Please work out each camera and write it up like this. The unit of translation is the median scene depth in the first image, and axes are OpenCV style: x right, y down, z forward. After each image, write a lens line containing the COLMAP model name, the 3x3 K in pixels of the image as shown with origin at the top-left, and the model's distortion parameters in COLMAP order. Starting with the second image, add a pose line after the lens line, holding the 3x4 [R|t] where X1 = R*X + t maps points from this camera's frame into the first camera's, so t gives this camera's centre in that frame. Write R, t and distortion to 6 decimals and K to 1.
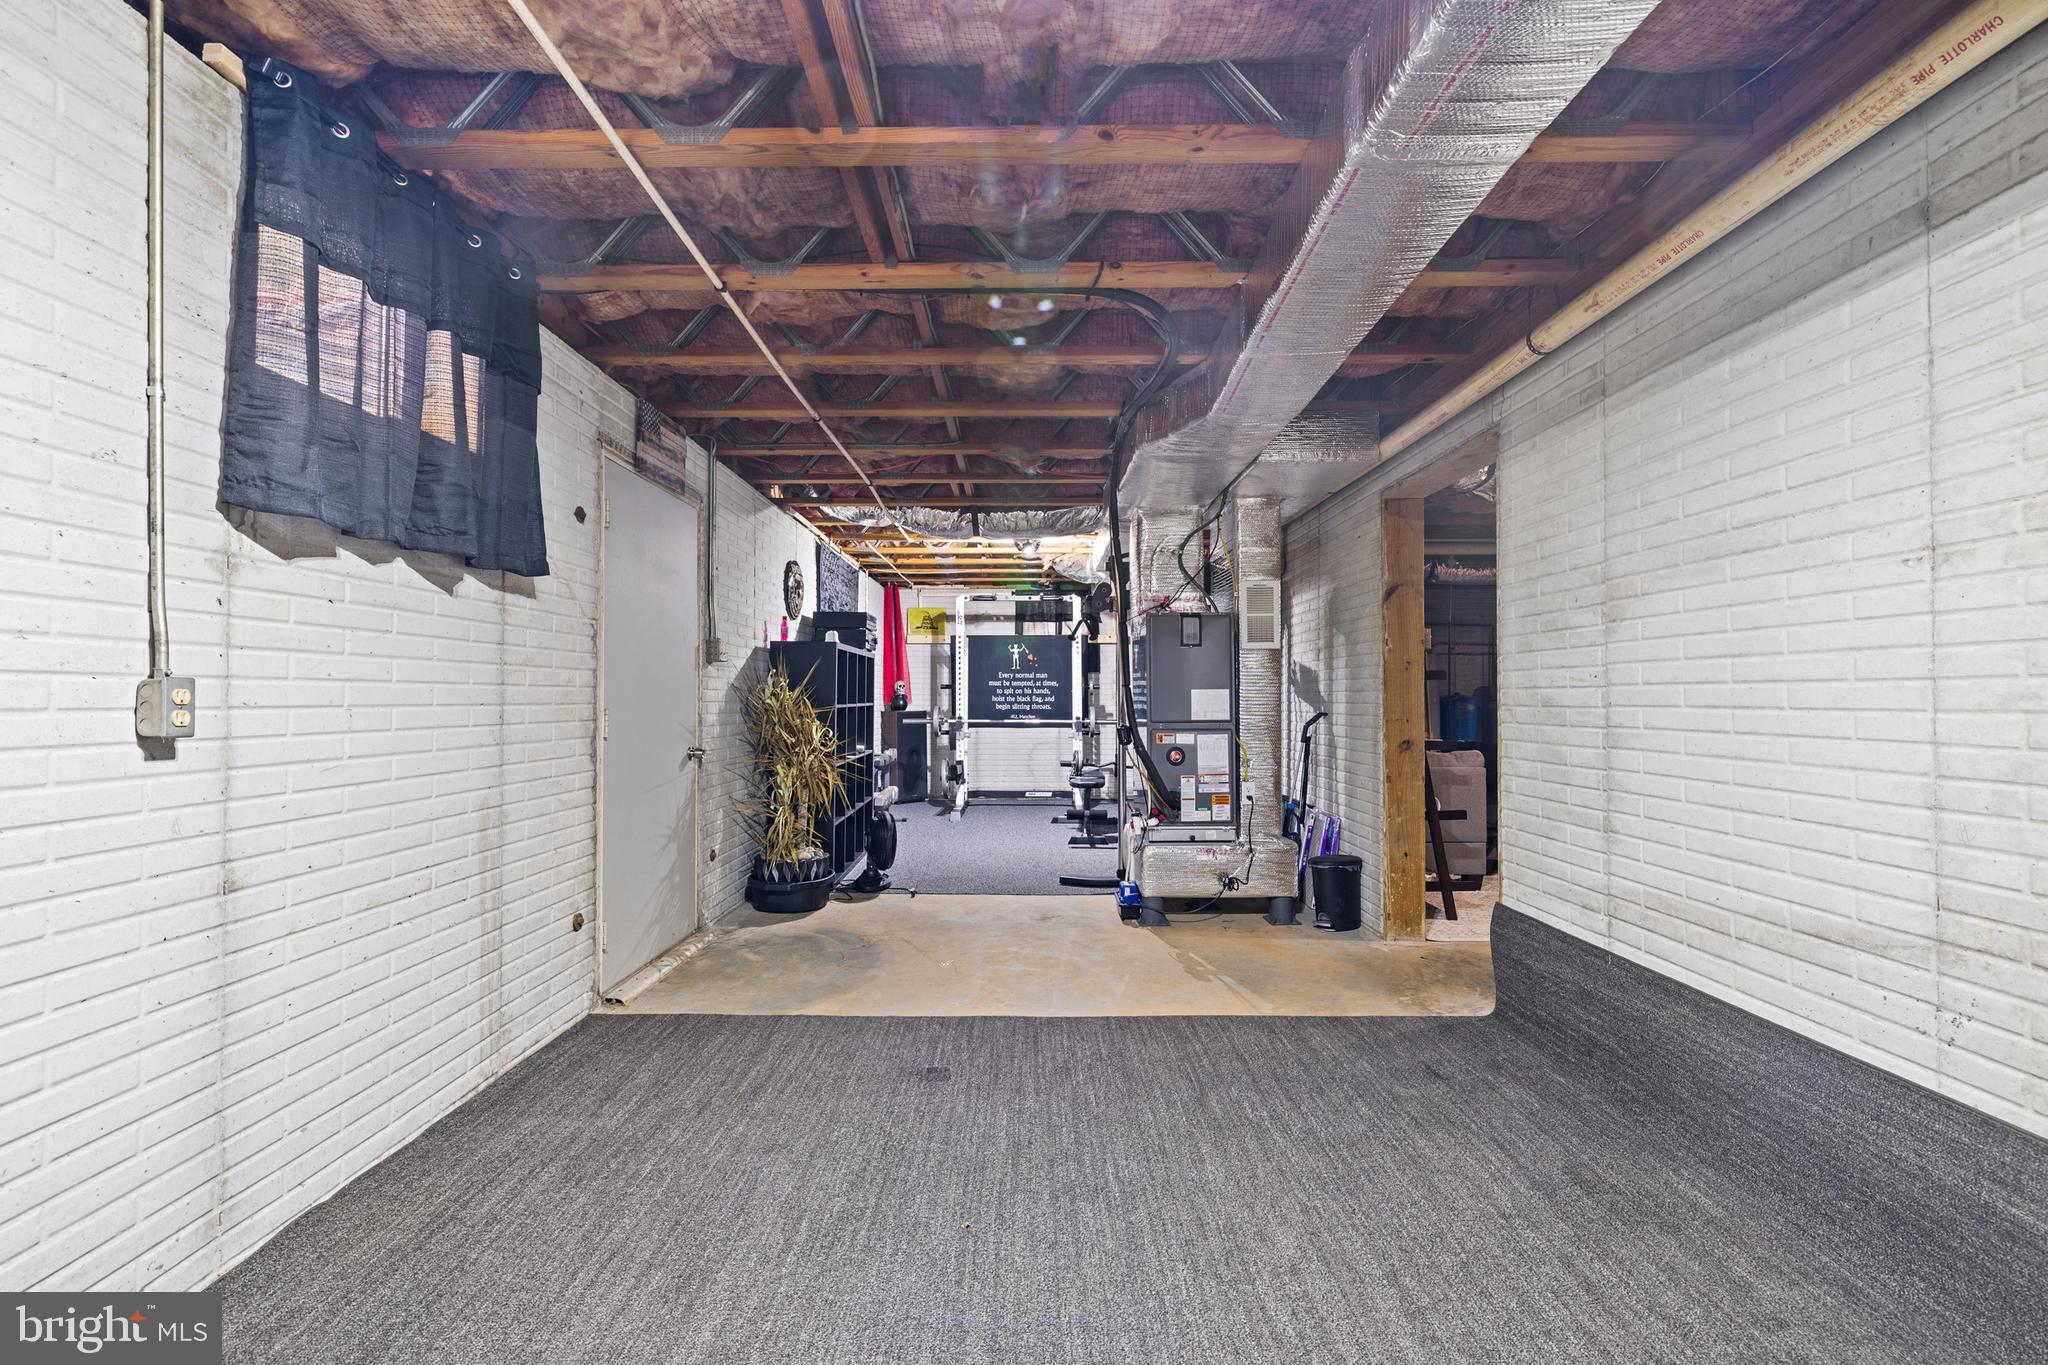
lens RADIAL K [[850.7, 0, 1024.0], [0, 850.7, 682.5], [0, 0, 1]] dist [0.001714, 0.000178]
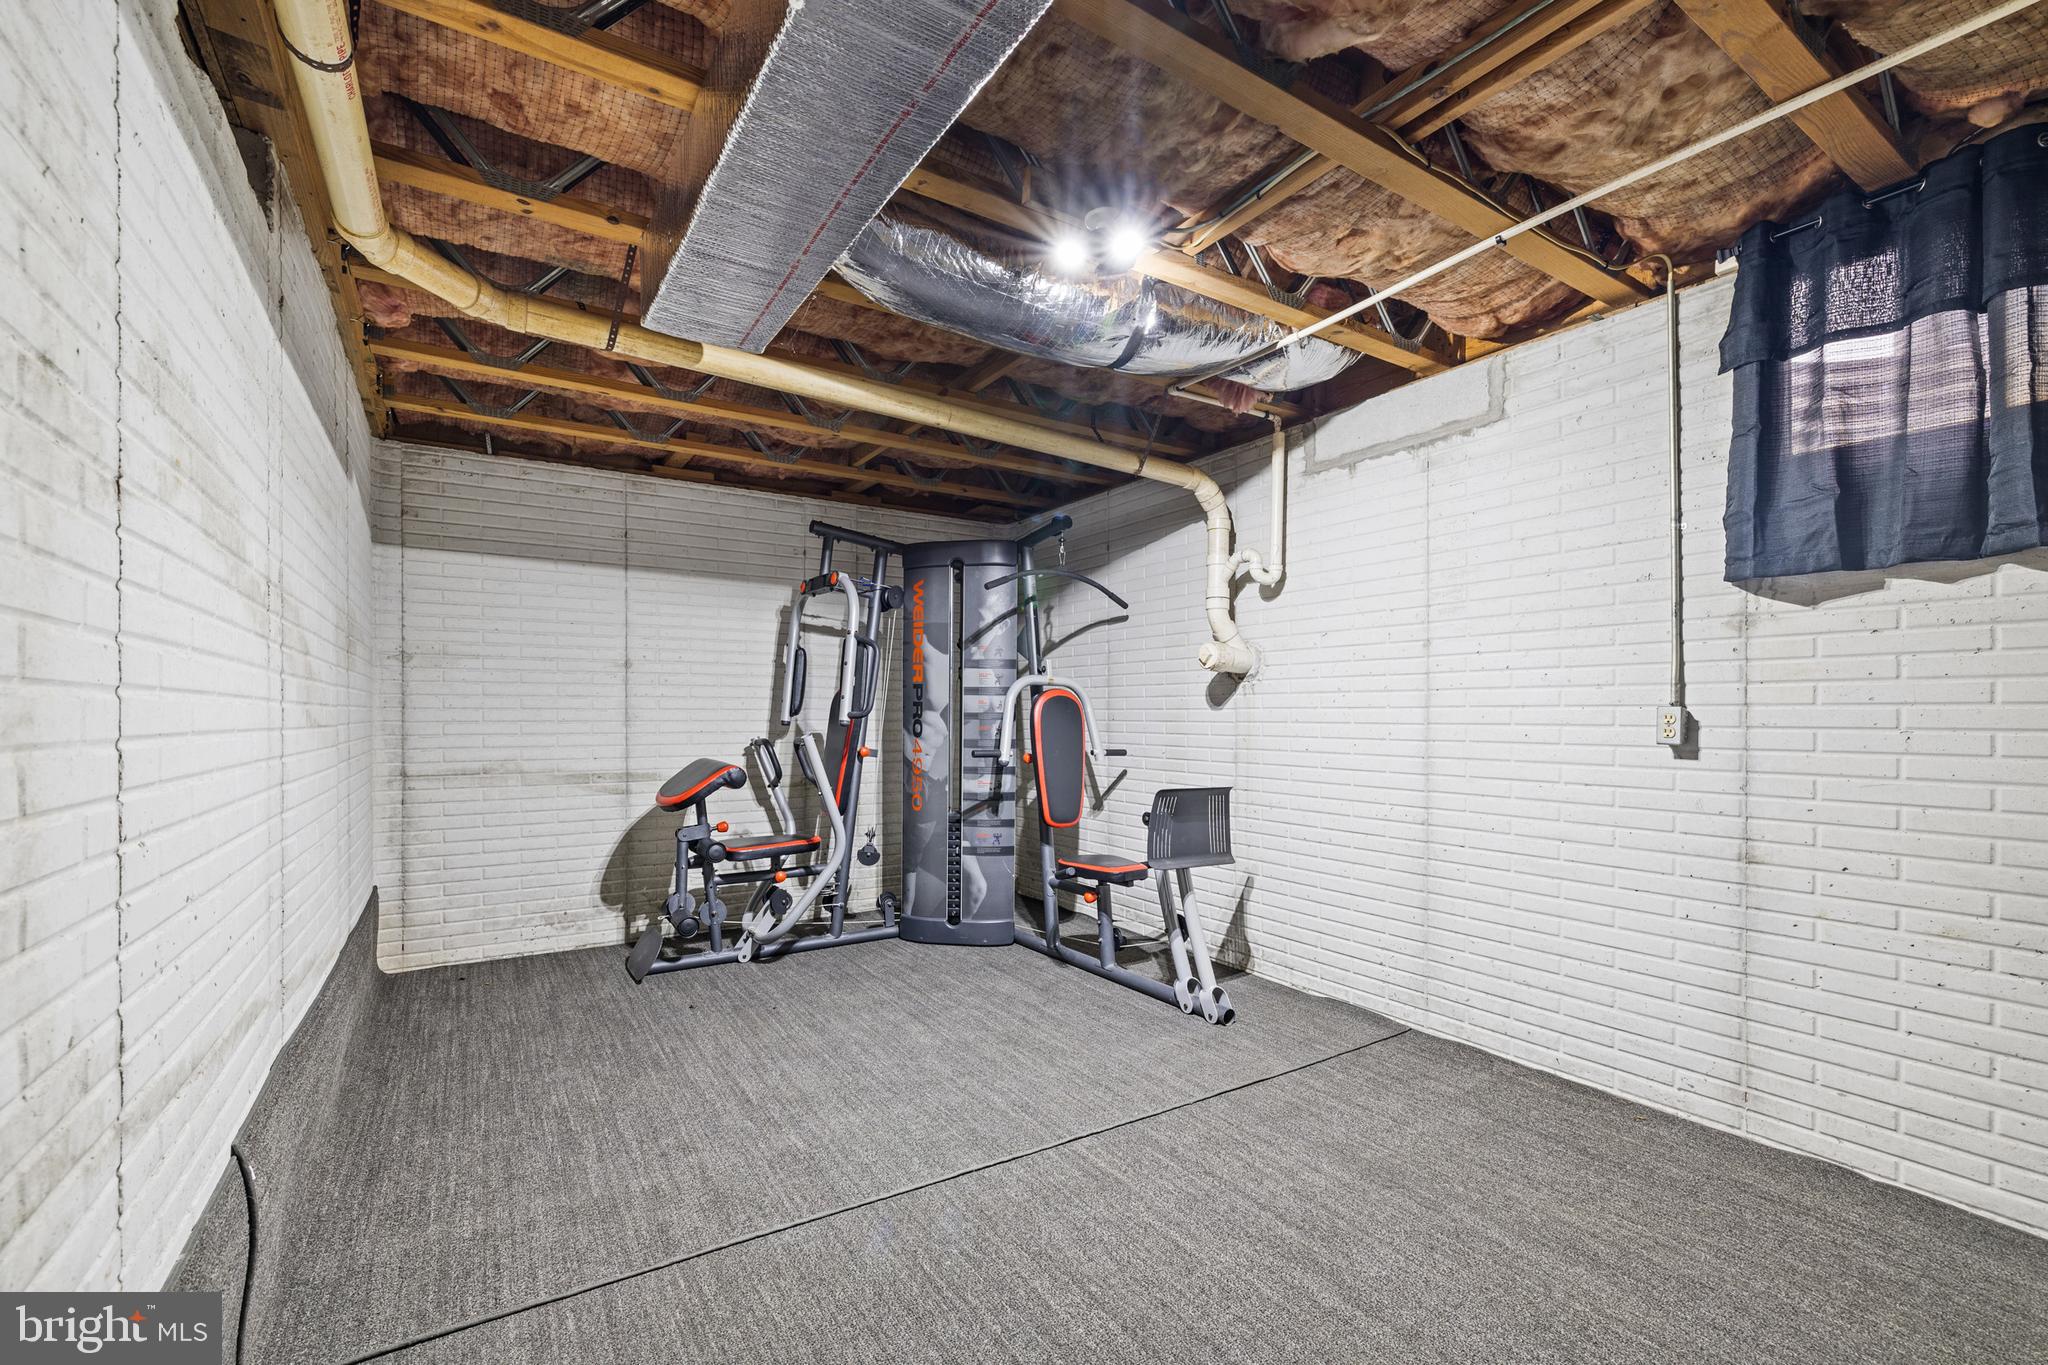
lens RADIAL K [[878.5, 0, 1019.3], [0, 878.5, 705.8], [0, 0, 1]] dist [0.002153, -0.000126]
pose [[-0.840650, -0.007516, -0.541526, 0.364232], [0.006787, 0.999679, -0.024411, 0.009891], [0.541536, -0.024196, -0.840329, 0.696976]]
